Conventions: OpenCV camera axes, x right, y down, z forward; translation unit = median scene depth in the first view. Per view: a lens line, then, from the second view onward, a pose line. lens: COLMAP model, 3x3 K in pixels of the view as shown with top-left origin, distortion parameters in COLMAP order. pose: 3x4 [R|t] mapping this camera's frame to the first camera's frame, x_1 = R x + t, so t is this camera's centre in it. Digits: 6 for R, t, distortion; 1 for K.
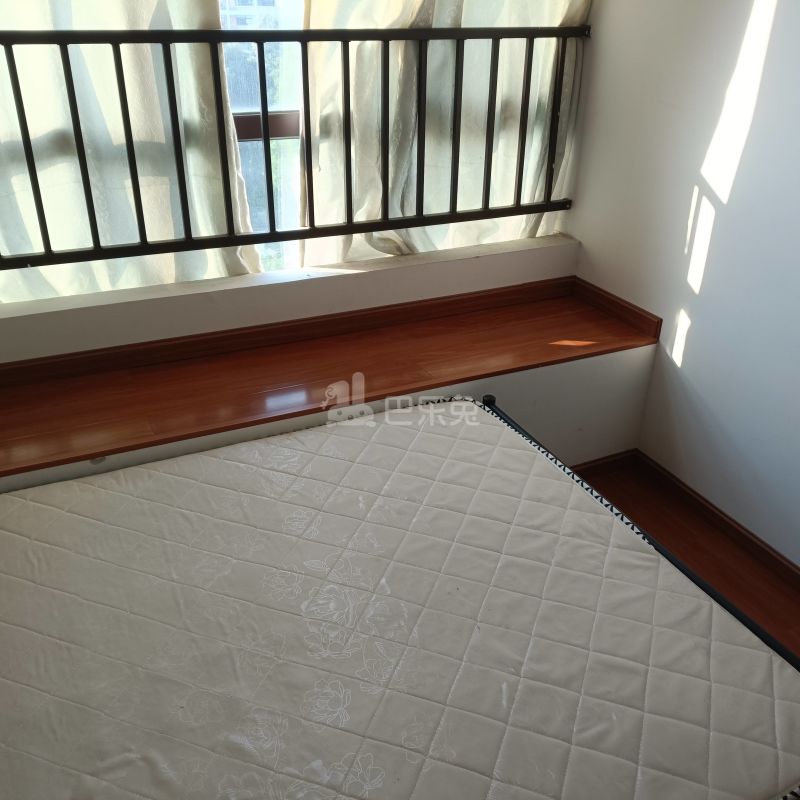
lens RADIAL K [[775.2, 0, 374.1], [0, 775.2, 394.3], [0, 0, 1]] dist [0.170011, -0.295442]
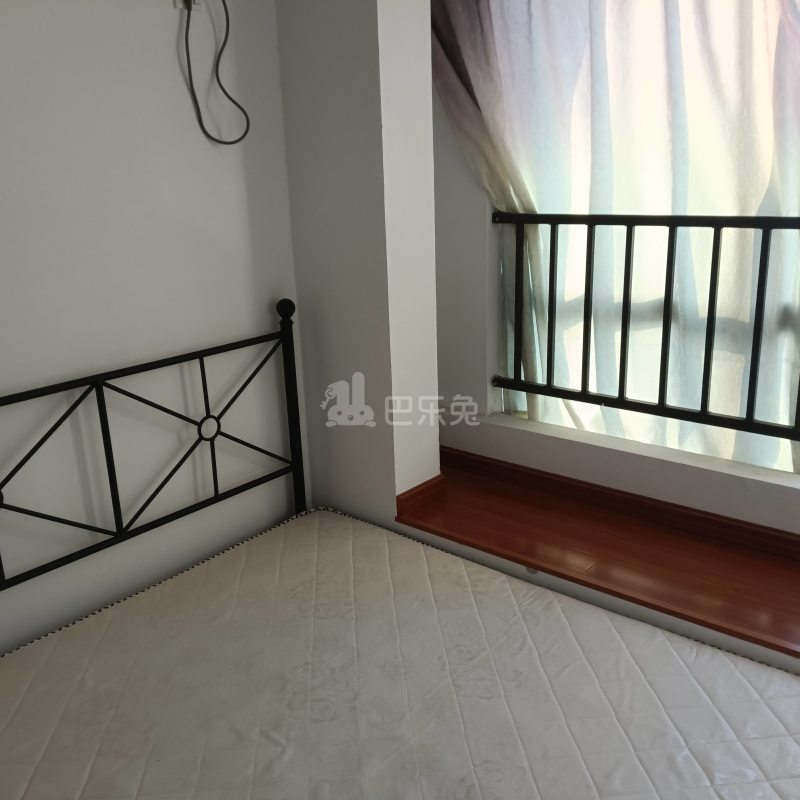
lens RADIAL K [[775.2, 0, 374.1], [0, 775.2, 394.3], [0, 0, 1]] dist [0.170011, -0.295442]
pose [[0.442179, 0.222990, -0.868765, 0.433450], [-0.400106, 0.915929, 0.031452, -0.084255], [0.802741, 0.333691, 0.494224, 0.175437]]
